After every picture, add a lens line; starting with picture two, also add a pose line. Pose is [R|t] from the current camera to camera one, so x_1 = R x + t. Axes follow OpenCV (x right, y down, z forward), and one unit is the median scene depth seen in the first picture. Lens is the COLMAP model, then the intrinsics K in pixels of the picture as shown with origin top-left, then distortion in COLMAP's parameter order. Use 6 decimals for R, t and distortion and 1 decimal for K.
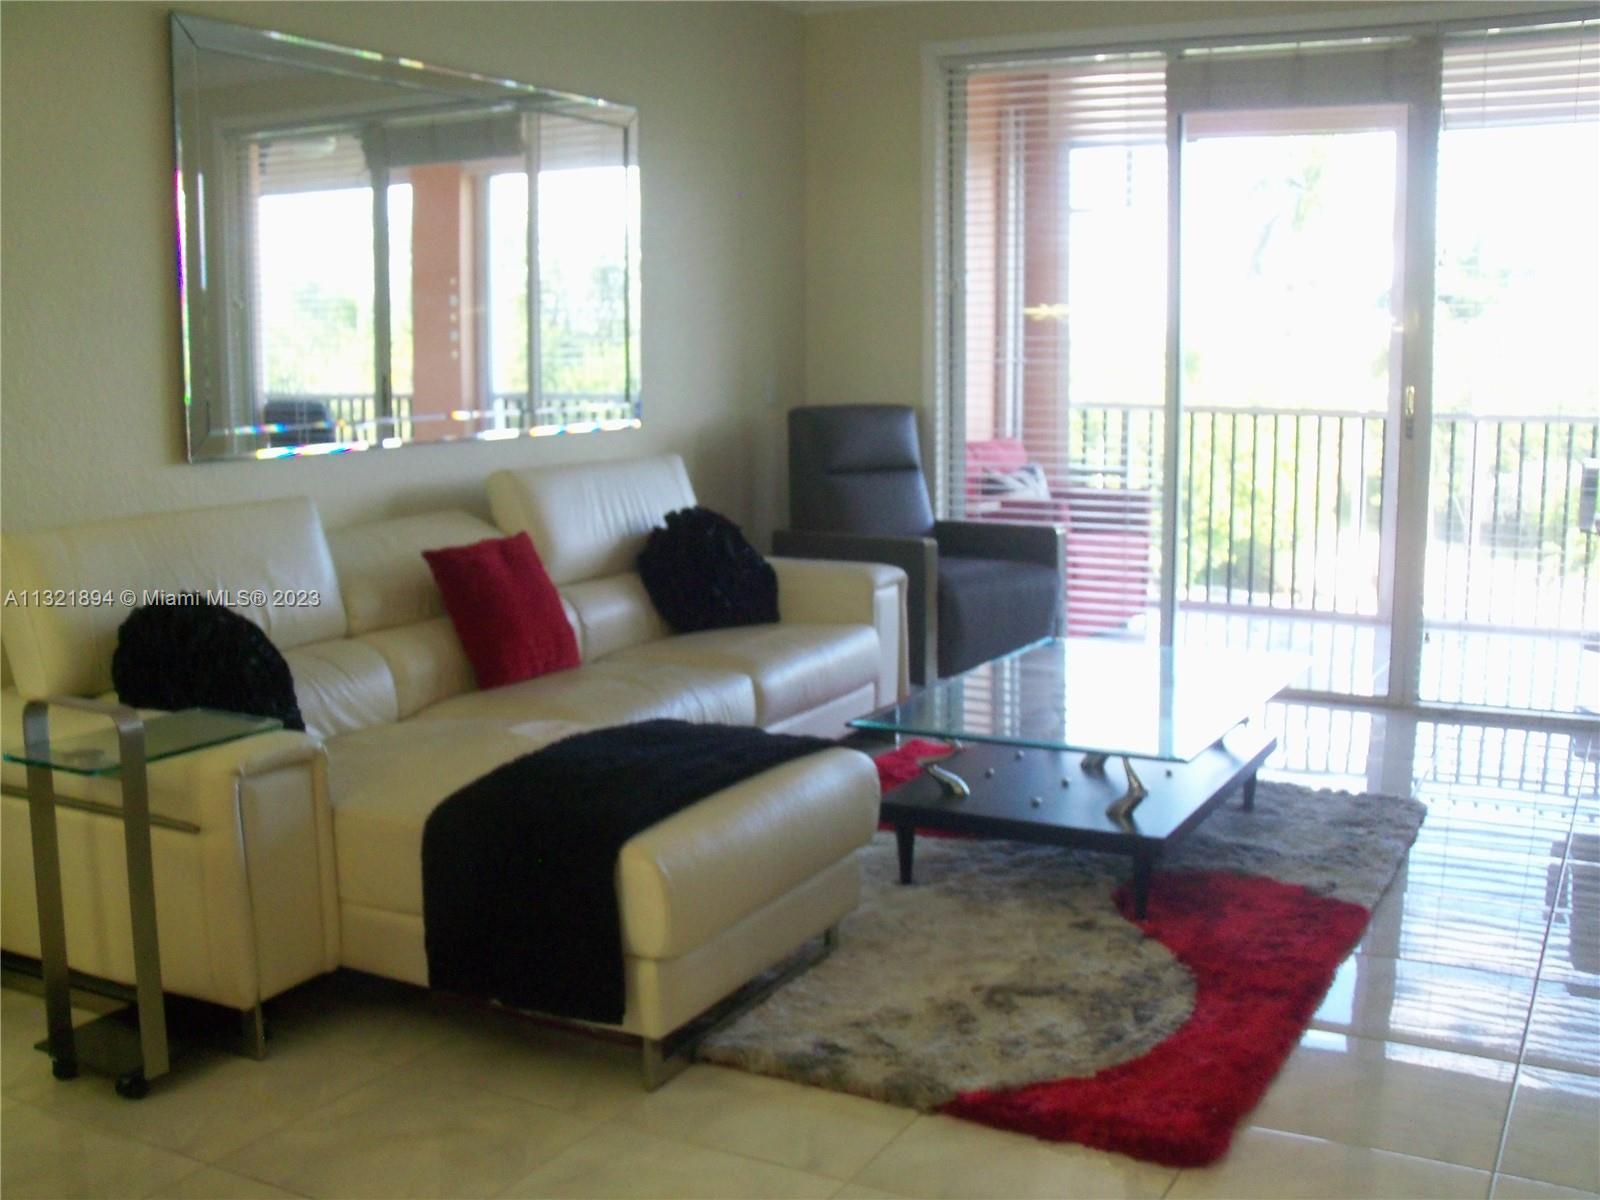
lens RADIAL K [[1644.8, 0, 800.0], [0, 1644.8, 600.0], [0, 0, 1]] dist [-0.265407, 0.320843]
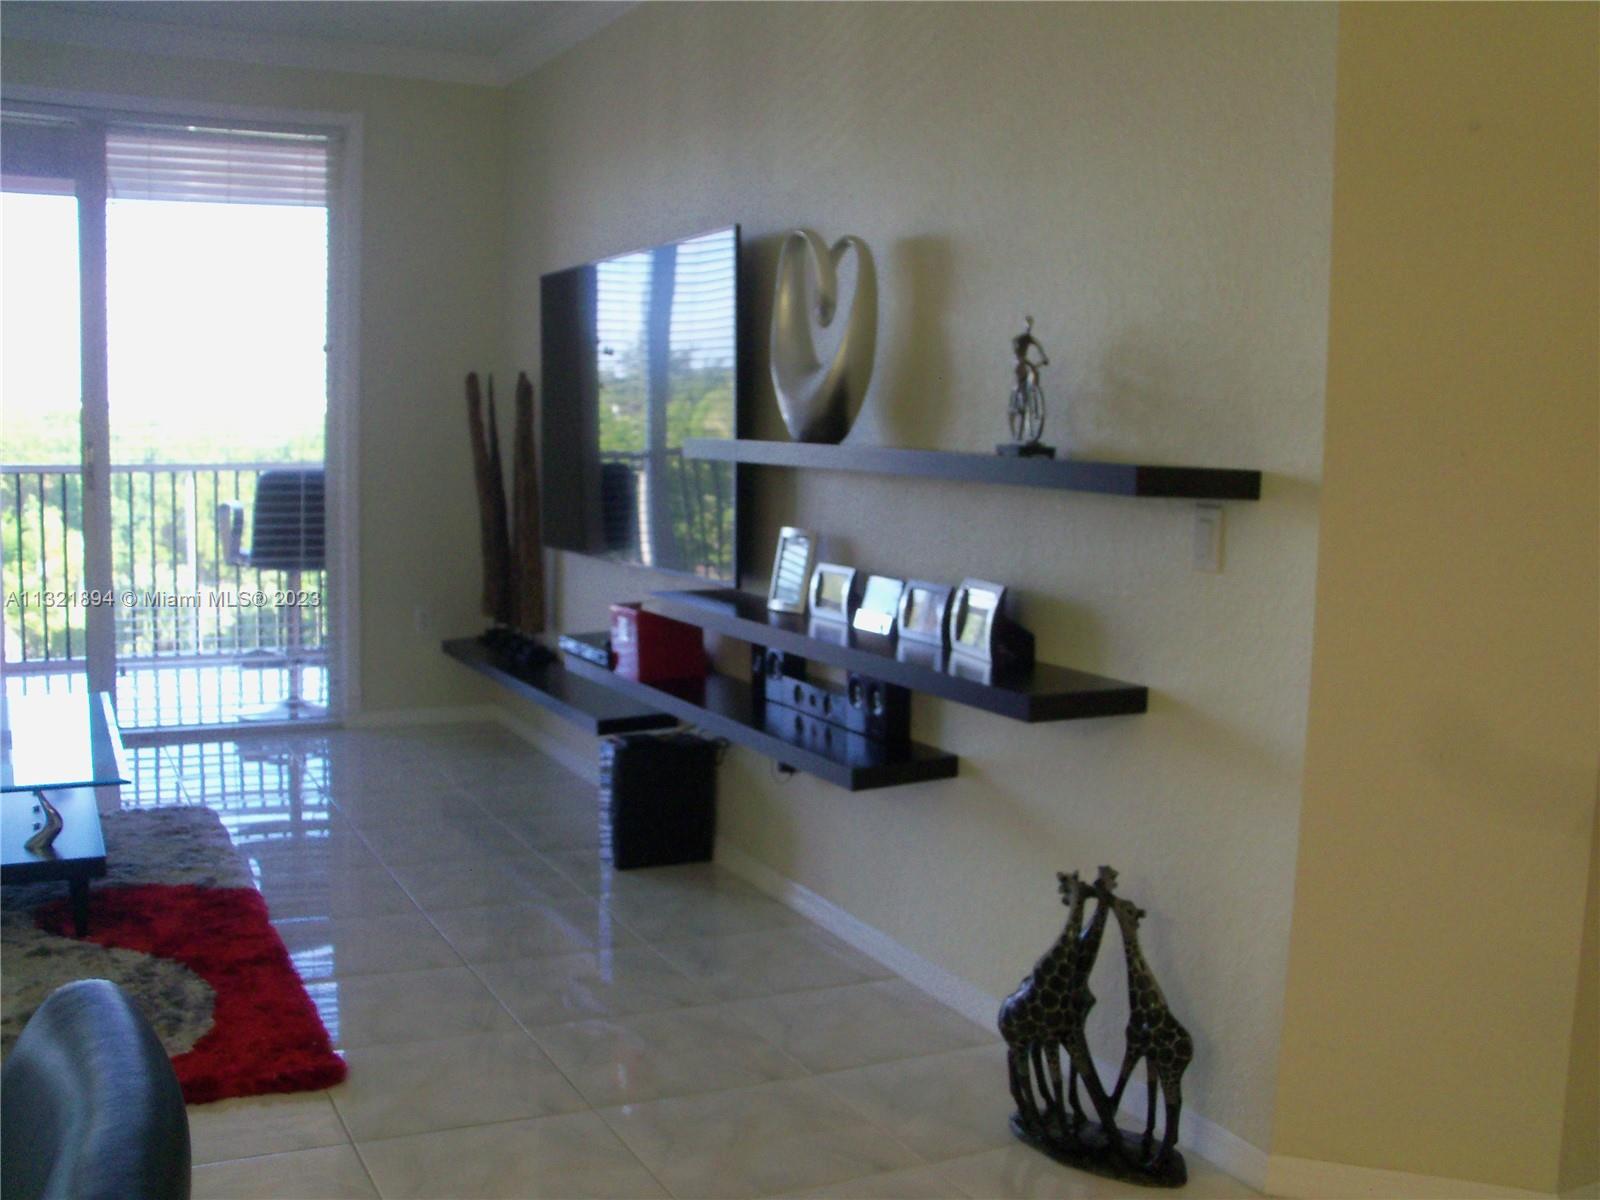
lens RADIAL K [[1644.8, 0, 800.0], [0, 1644.8, 600.0], [0, 0, 1]] dist [-0.265407, 0.320843]
pose [[0.570411, -0.074618, 0.817963, -0.236937], [0.097590, 0.994968, 0.022710, -0.003095], [-0.815541, 0.066871, 0.574822, -0.011536]]
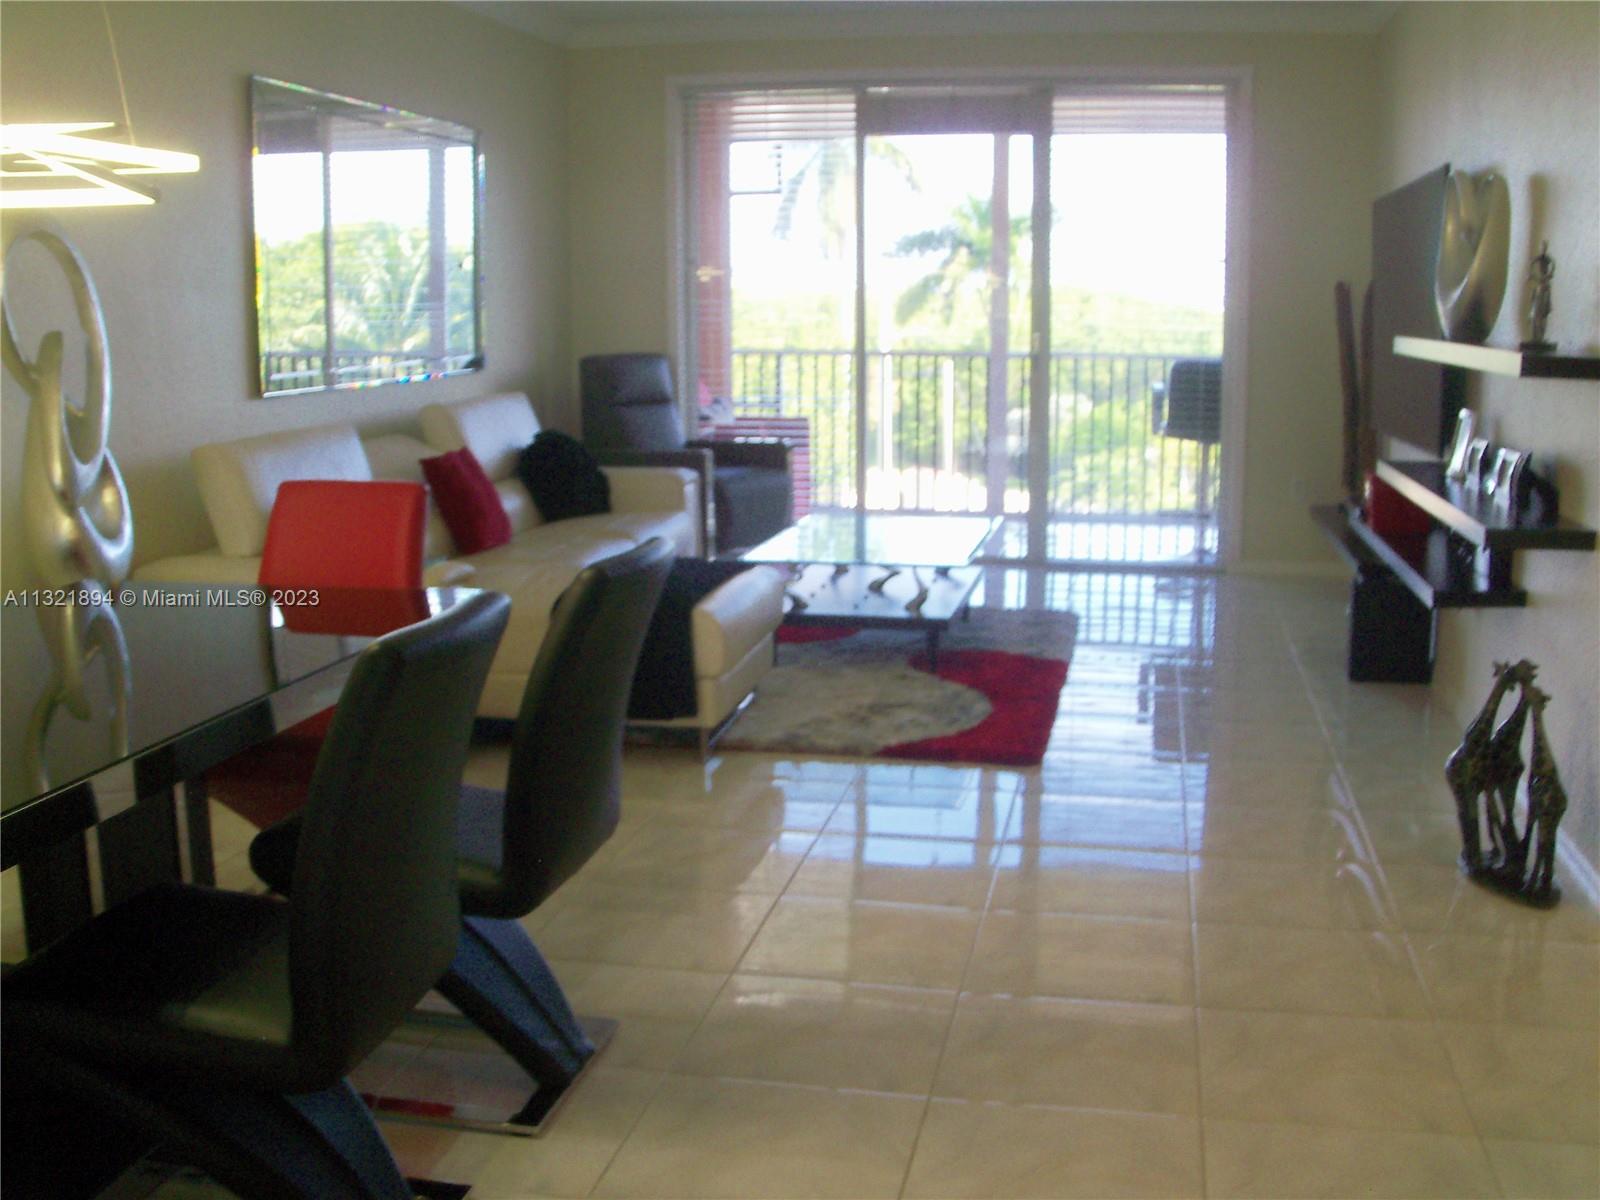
lens RADIAL K [[1644.8, 0, 800.0], [0, 1644.8, 600.0], [0, 0, 1]] dist [-0.265407, 0.320843]
pose [[0.957581, -0.051053, 0.283605, -0.247698], [0.041855, 0.998385, 0.038402, 0.039327], [-0.285107, -0.024903, 0.958172, -0.342771]]
